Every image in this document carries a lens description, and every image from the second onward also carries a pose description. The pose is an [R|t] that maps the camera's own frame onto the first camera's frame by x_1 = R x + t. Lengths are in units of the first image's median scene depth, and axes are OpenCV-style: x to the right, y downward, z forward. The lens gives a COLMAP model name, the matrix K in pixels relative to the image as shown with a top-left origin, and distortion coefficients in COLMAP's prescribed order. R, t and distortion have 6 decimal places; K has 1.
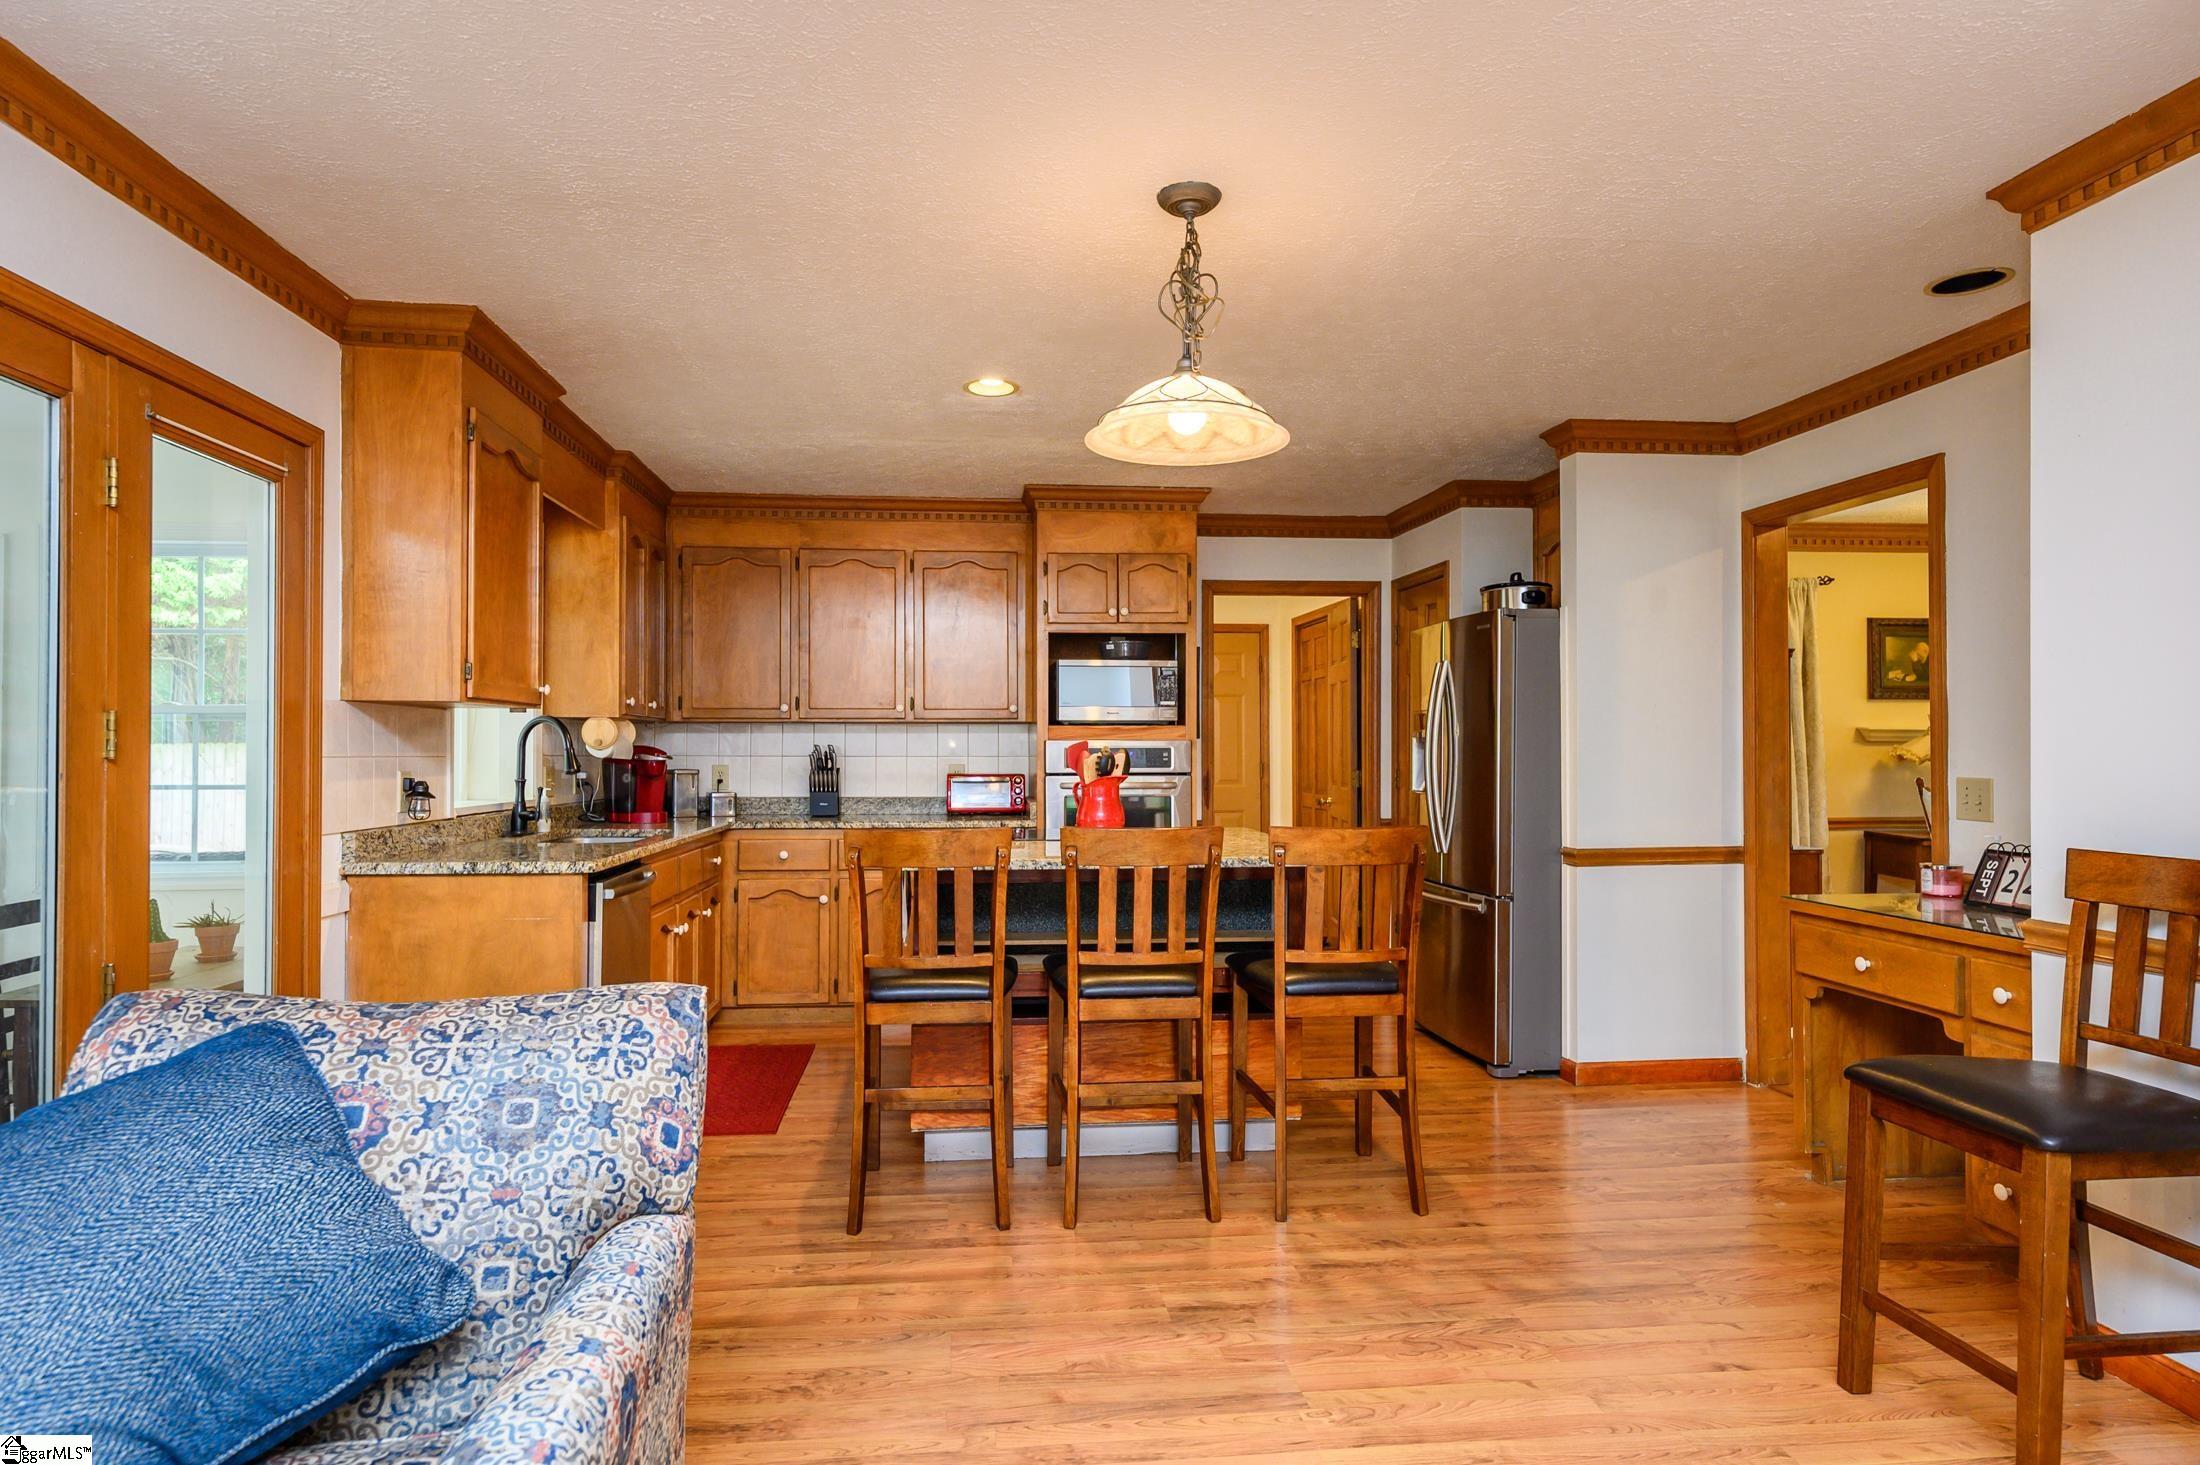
lens RADIAL K [[1247.4, 0, 1087.1], [0, 1247.4, 741.9], [0, 0, 1]] dist [0.022109, -0.000372]
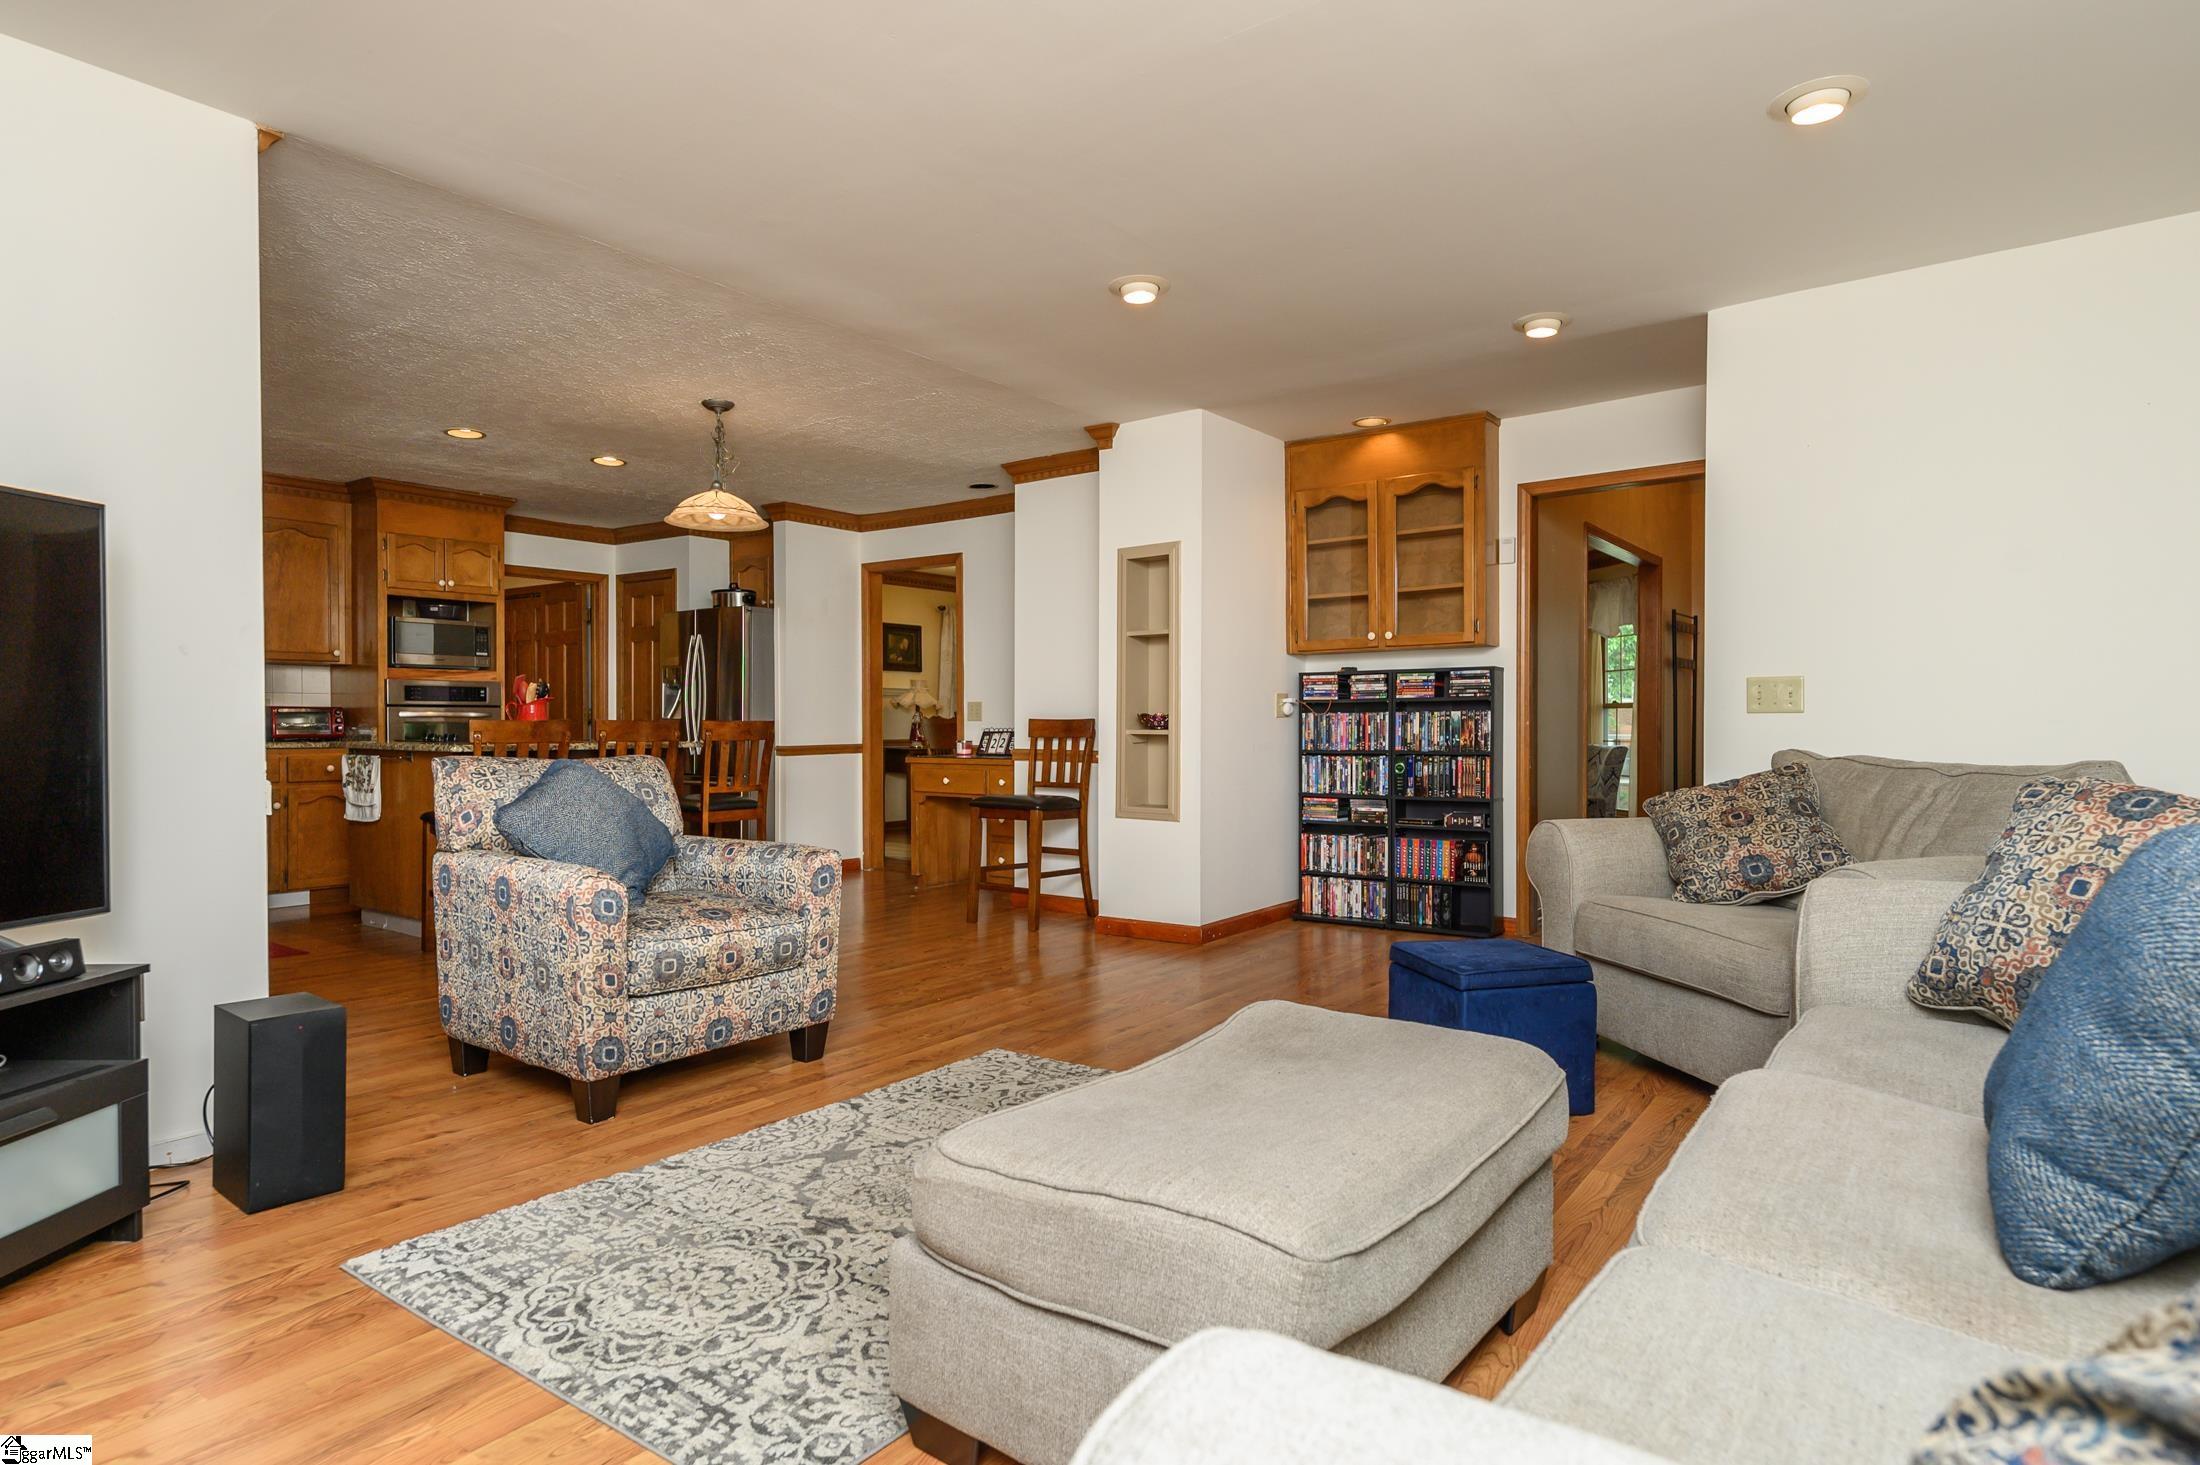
lens RADIAL K [[1195.7, 0, 1100.0], [0, 1195.7, 732.5], [0, 0, 1]] dist [0.004884, 0.000616]
pose [[0.671949, -0.004140, 0.740586, -0.451438], [-0.003618, 0.999954, 0.008873, 0.040288], [-0.740588, -0.008642, 0.671903, -0.368661]]
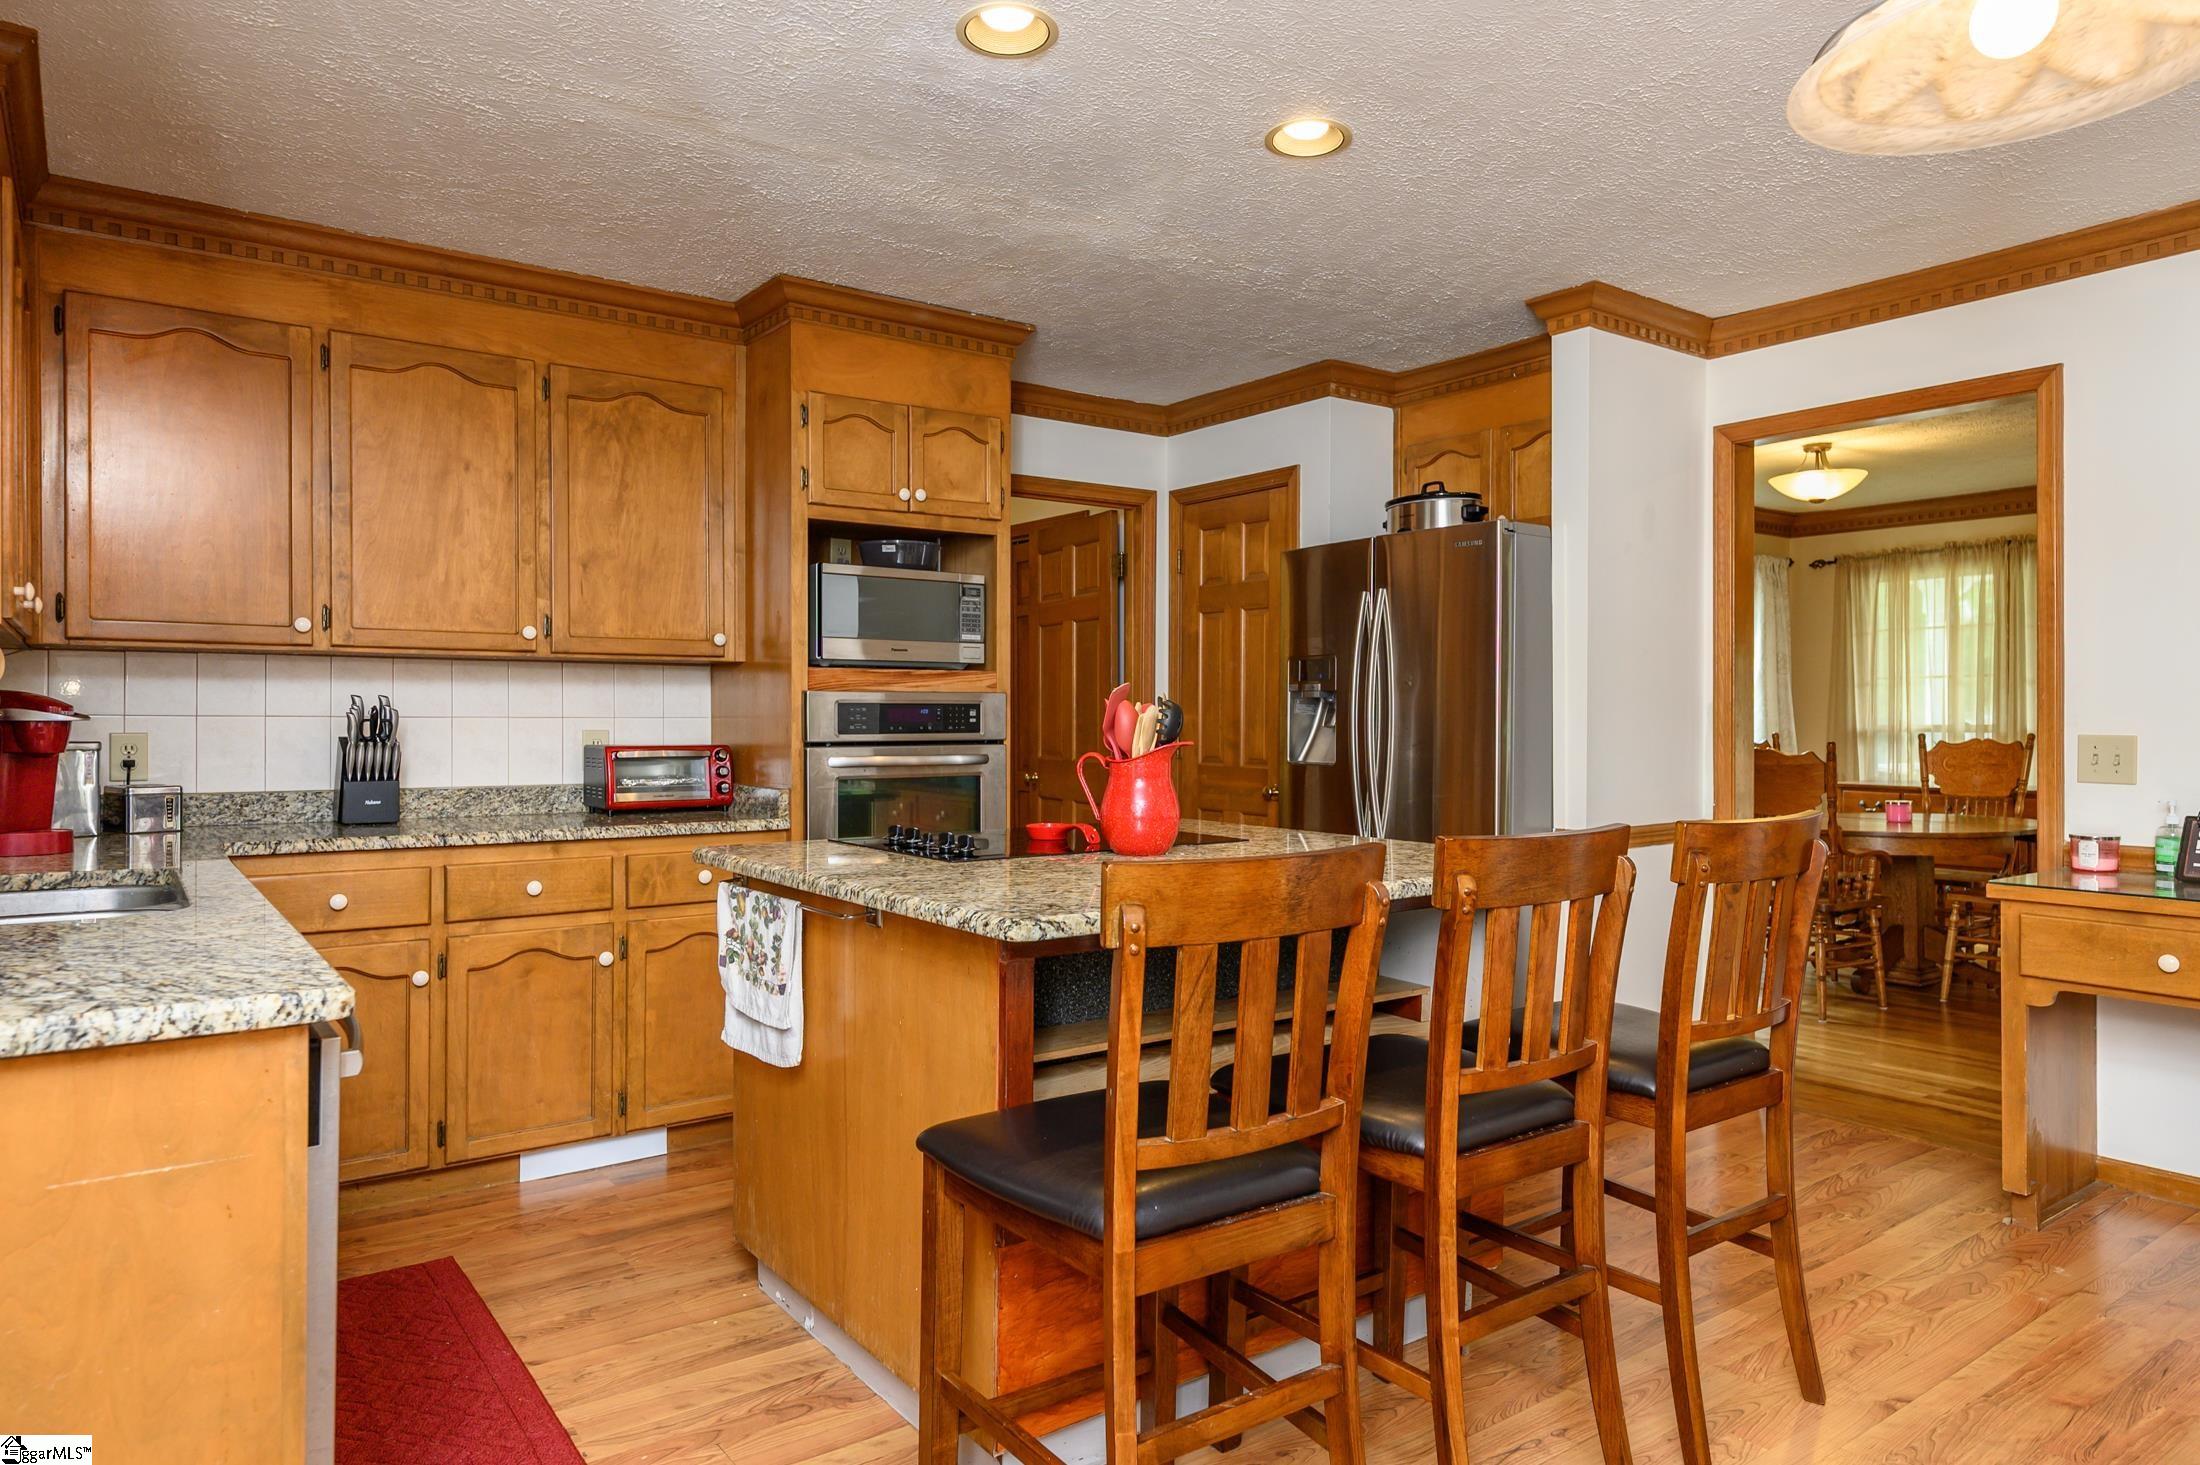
lens RADIAL K [[1354.8, 0, 1095.6], [0, 1354.8, 724.9], [0, 0, 1]] dist [0.013304, -0.002096]
pose [[0.866915, -0.001621, 0.498454, -0.246162], [-0.003188, 0.999956, 0.008797, 0.009731], [-0.498447, -0.009215, 0.866871, 0.336871]]
